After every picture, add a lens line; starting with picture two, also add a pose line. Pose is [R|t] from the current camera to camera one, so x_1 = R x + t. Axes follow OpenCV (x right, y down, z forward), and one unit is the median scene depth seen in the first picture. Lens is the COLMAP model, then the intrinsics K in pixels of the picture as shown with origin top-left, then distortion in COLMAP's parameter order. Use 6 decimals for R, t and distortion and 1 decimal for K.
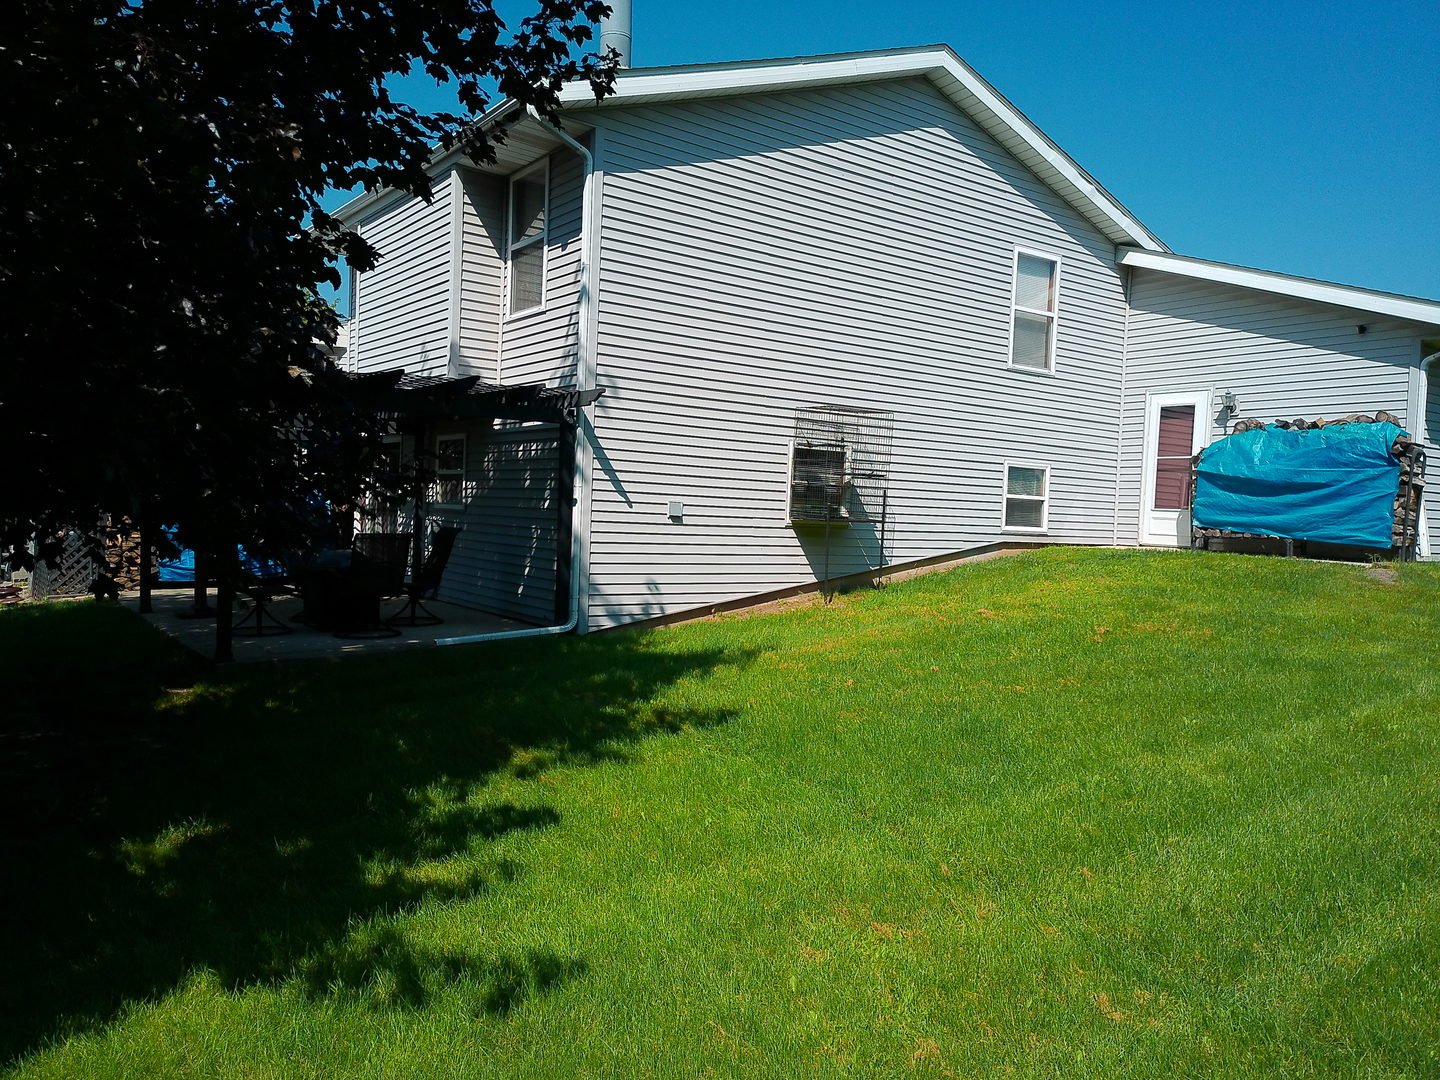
lens RADIAL K [[1086.8, 0, 722.4], [0, 1086.8, 546.2], [0, 0, 1]] dist [0.055731, -0.004301]
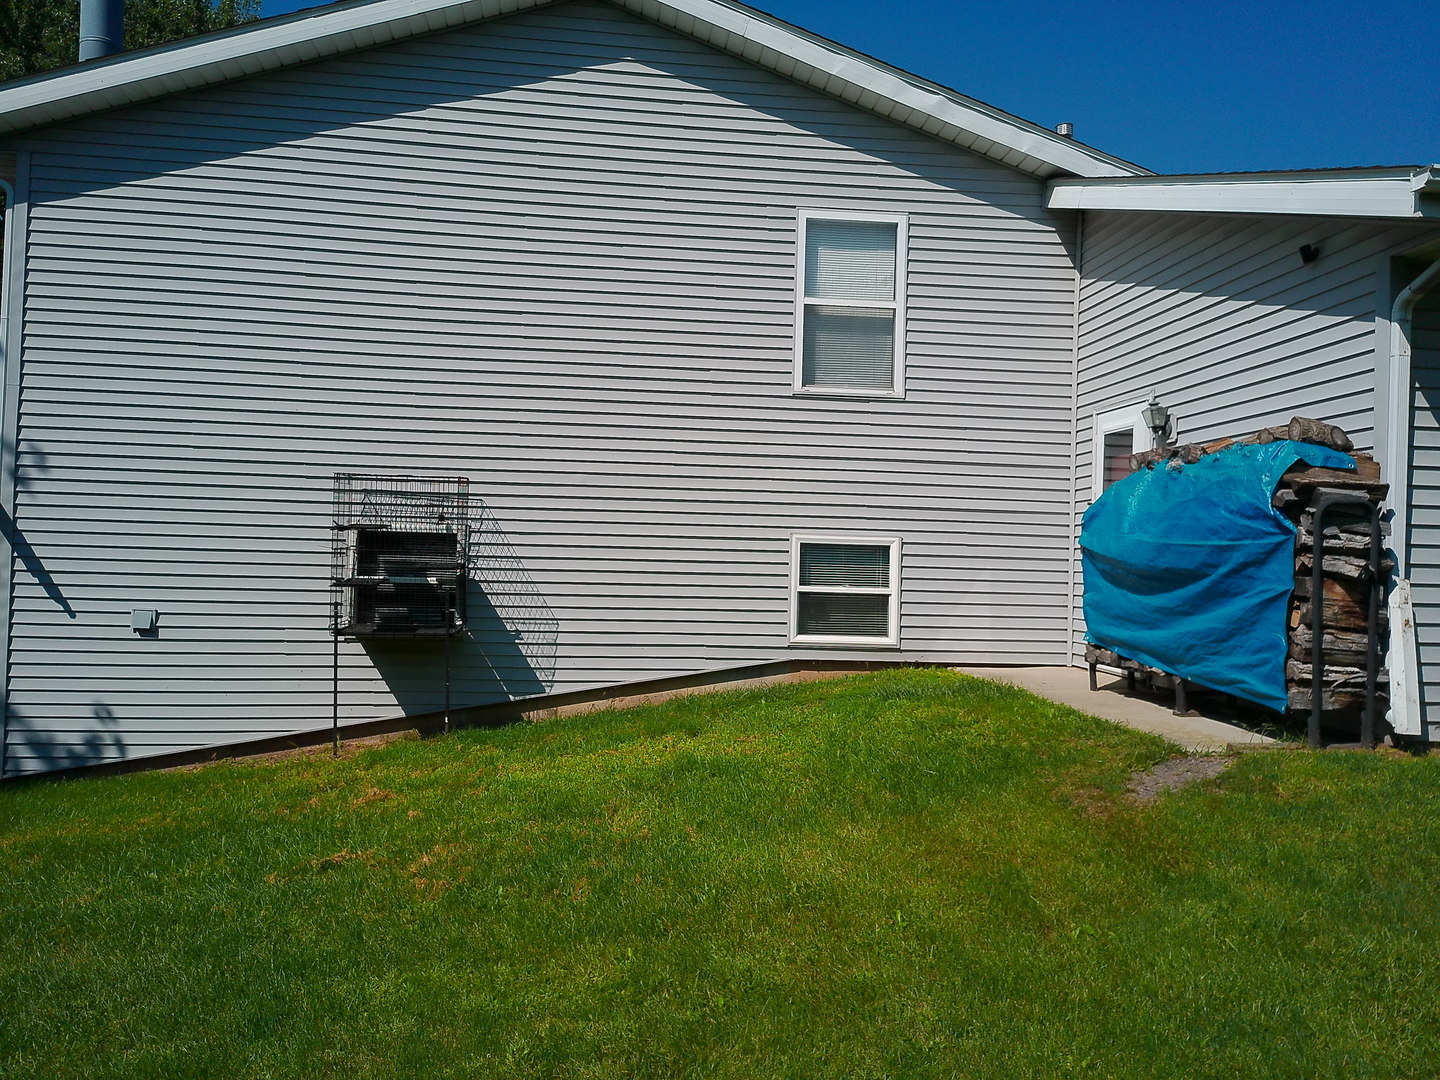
lens RADIAL K [[1086.8, 0, 720.2], [0, 1086.8, 528.6], [0, 0, 1]] dist [0.055731, -0.004301]
pose [[0.864208, -0.031301, -0.502159, 0.588828], [-0.006489, 0.997287, -0.073330, -0.036692], [0.503092, 0.066631, 0.861660, 0.450503]]
